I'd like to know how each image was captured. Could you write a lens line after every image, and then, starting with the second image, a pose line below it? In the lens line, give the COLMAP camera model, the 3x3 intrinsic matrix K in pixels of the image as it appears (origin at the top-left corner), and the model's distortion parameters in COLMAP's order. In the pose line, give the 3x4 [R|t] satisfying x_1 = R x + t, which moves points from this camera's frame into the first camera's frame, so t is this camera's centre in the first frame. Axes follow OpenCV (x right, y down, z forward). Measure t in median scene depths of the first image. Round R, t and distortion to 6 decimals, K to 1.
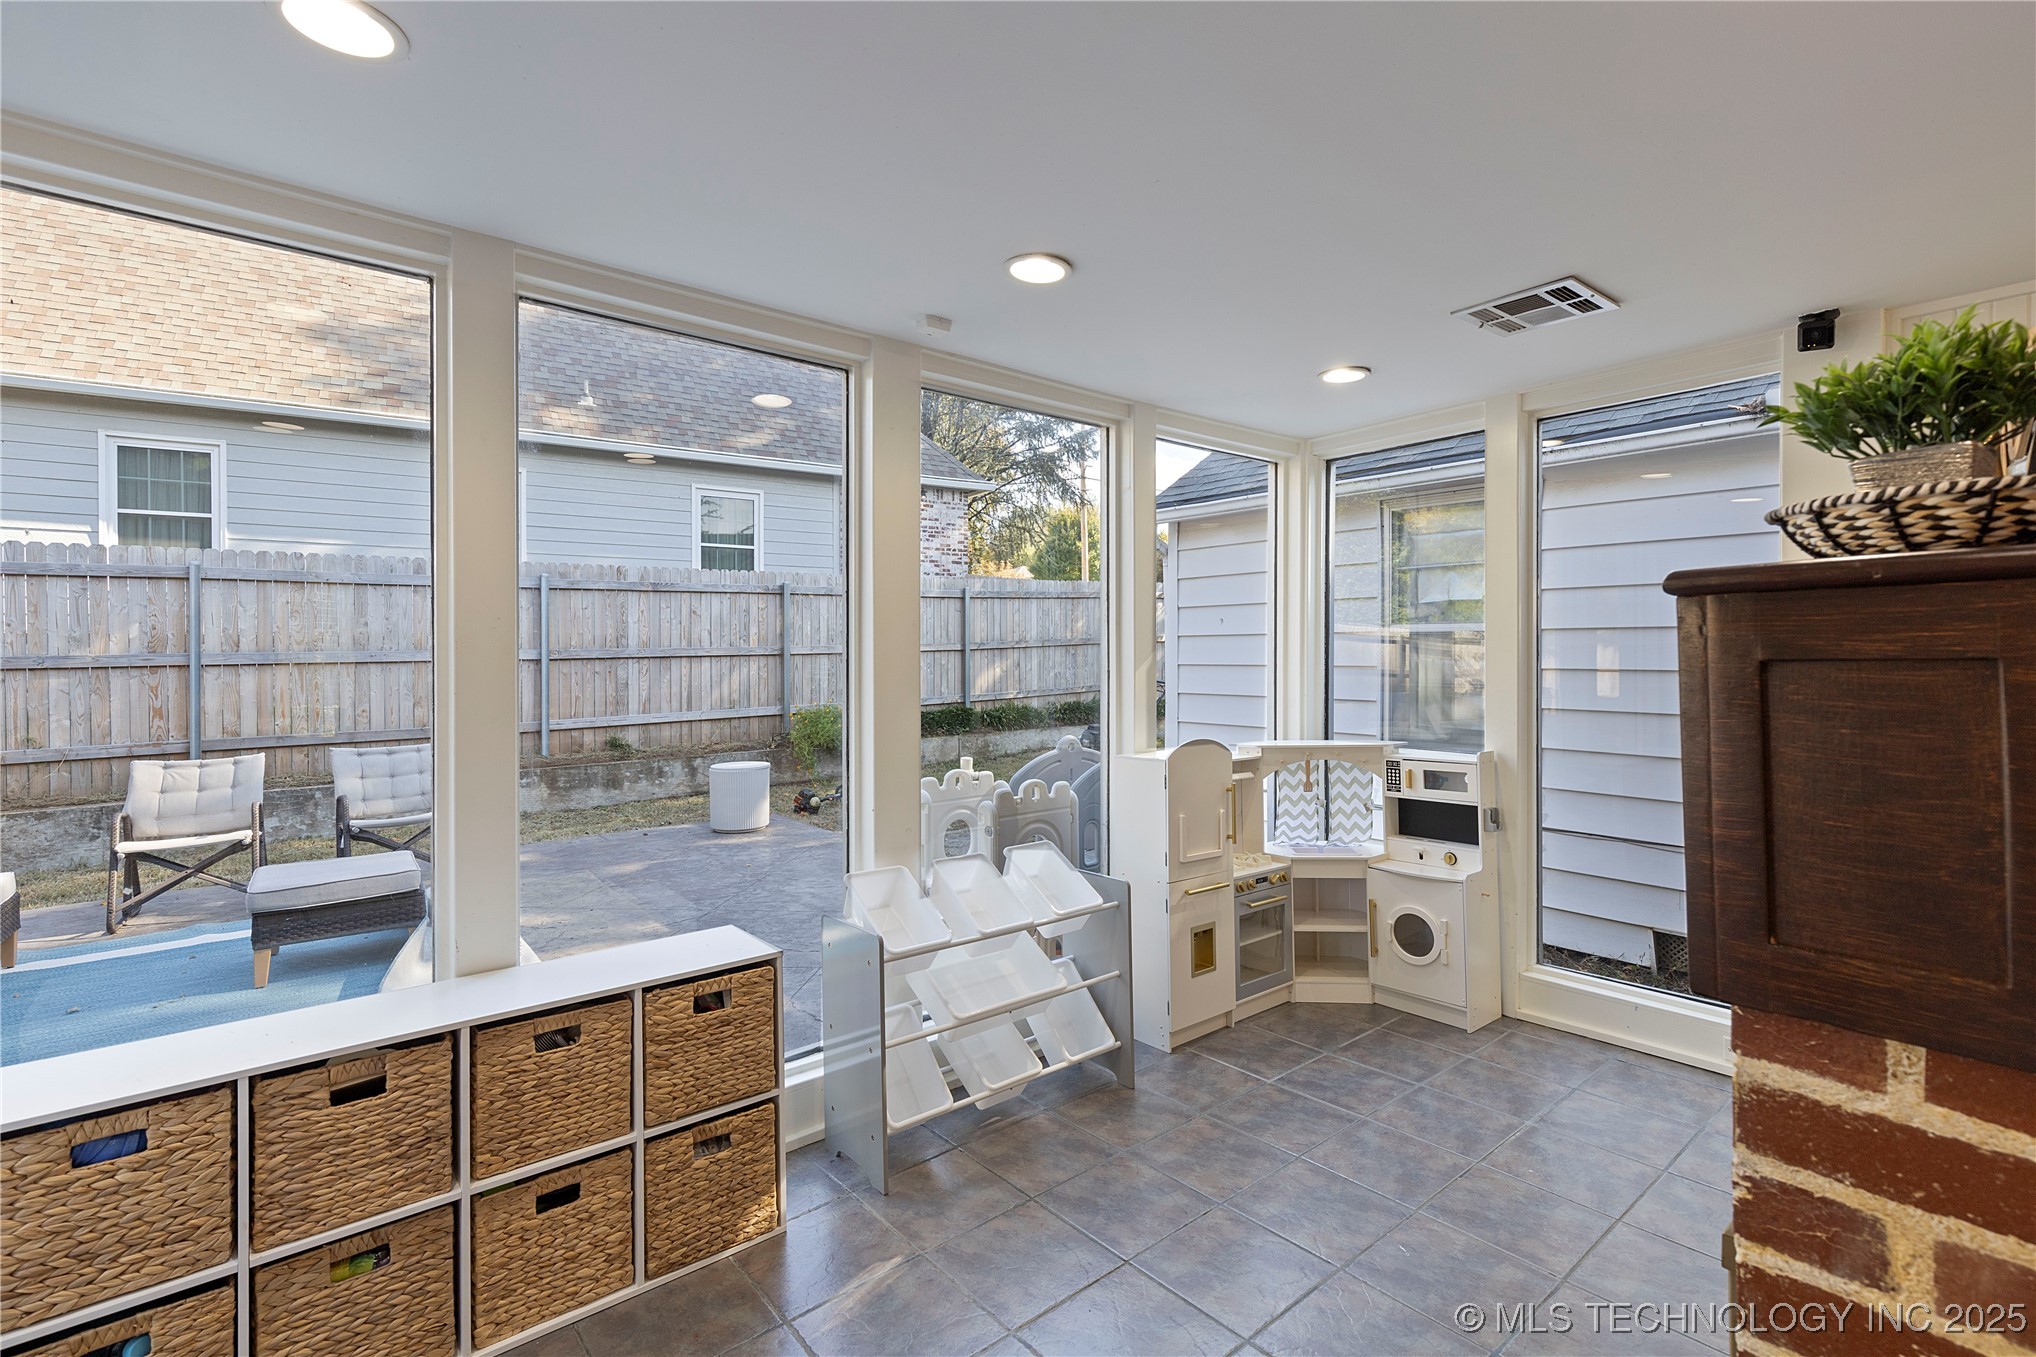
lens RADIAL K [[930.5, 0, 1058.8], [0, 930.5, 706.3], [0, 0, 1]] dist [0.011202, -0.000130]
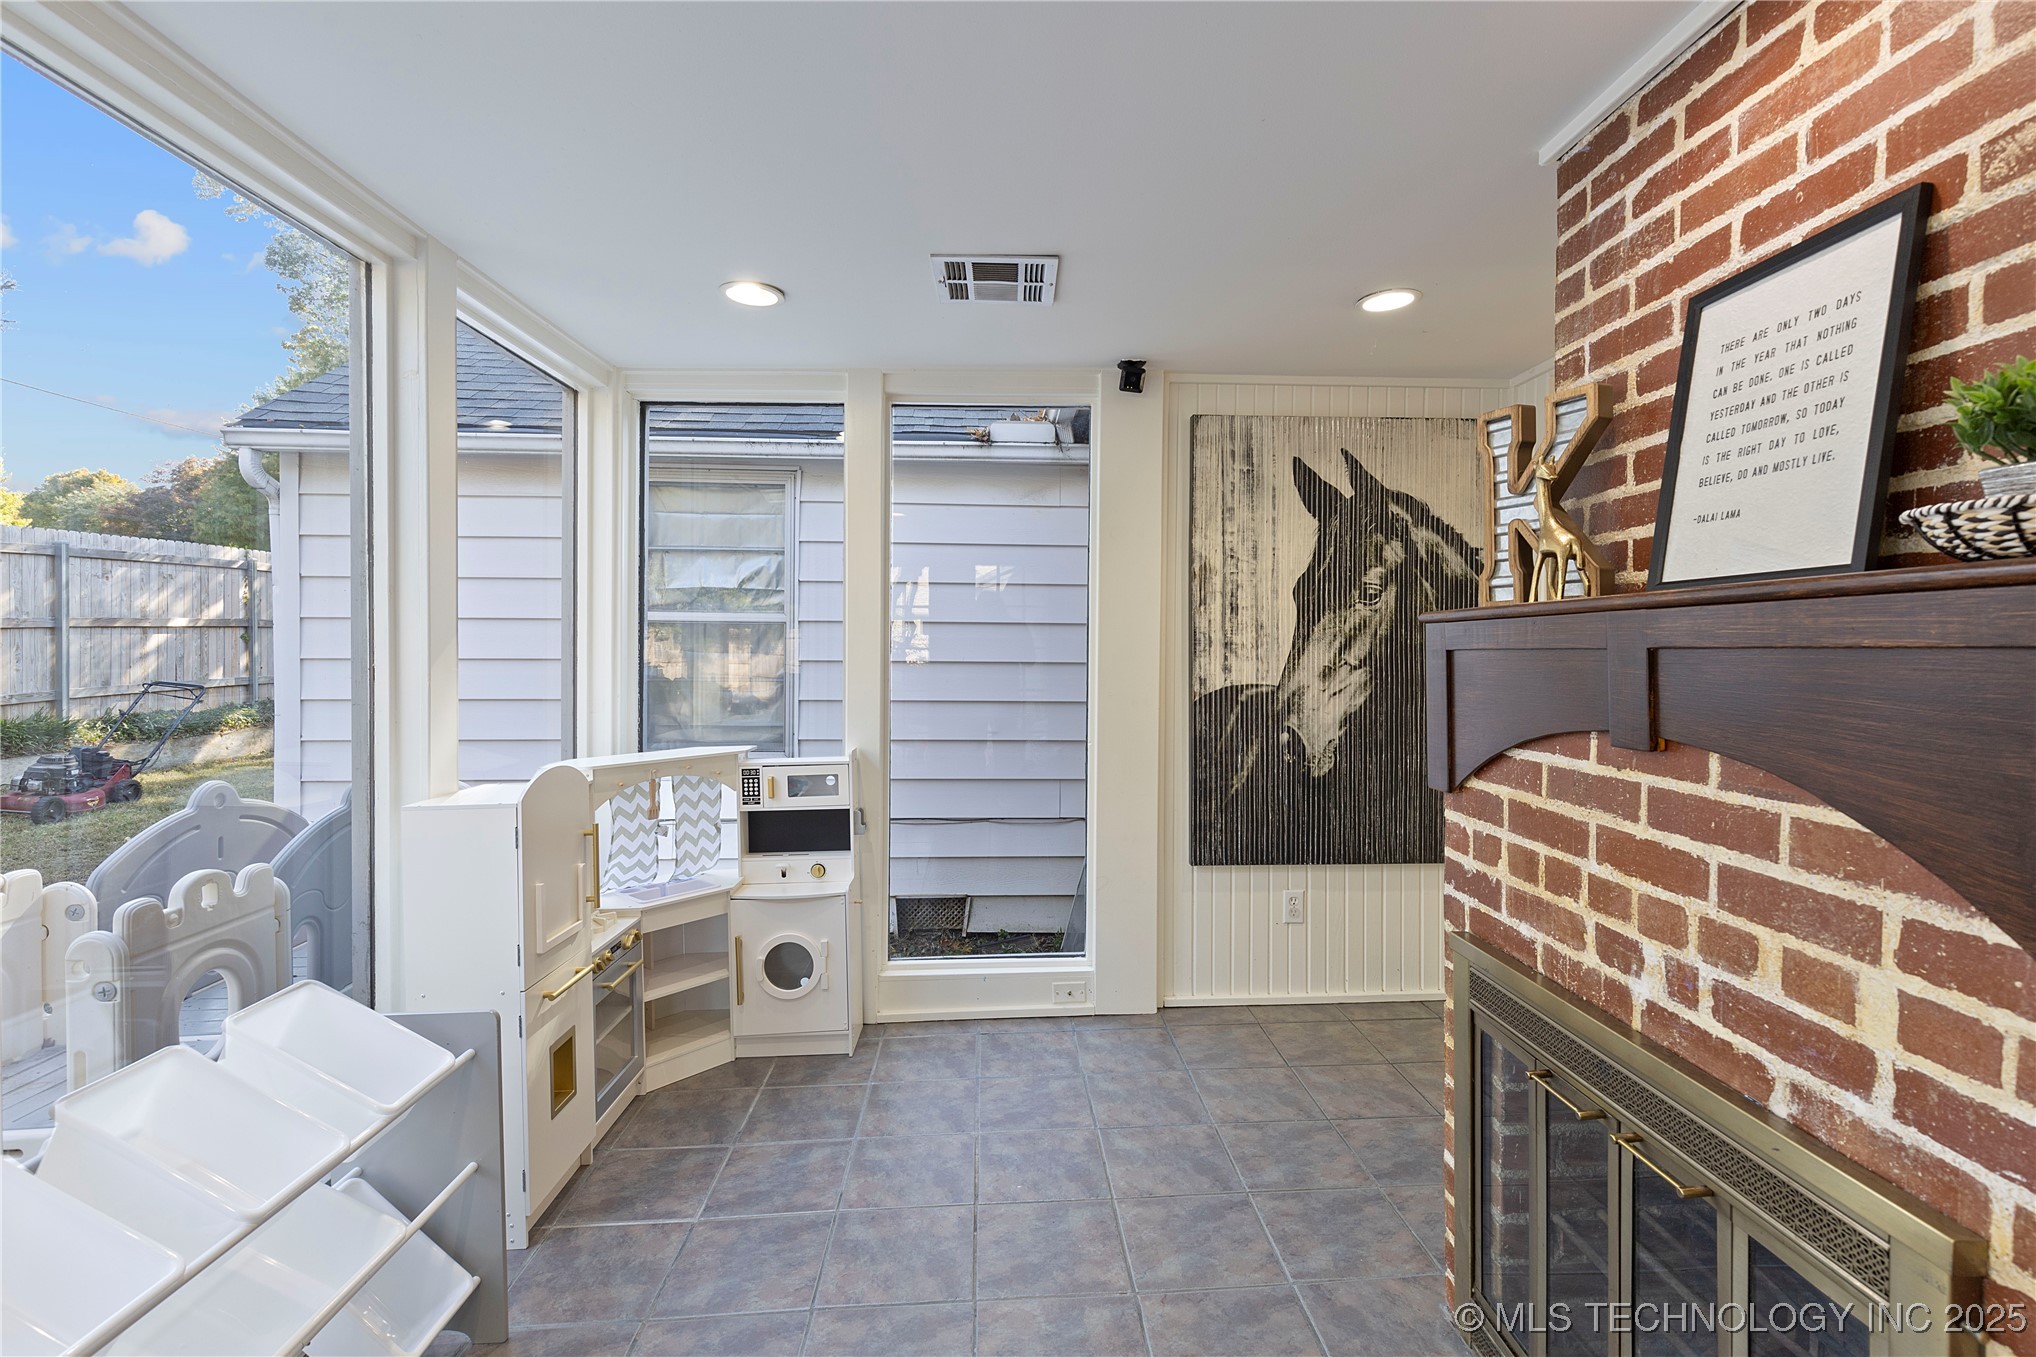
lens RADIAL K [[918.0, 0, 1036.0], [0, 918.0, 686.3], [0, 0, 1]] dist [0.008346, -0.000771]
pose [[0.615528, -0.029421, 0.787566, -0.147605], [0.040197, 0.999174, 0.005910, -0.012286], [-0.787089, 0.028020, 0.616202, 0.280599]]
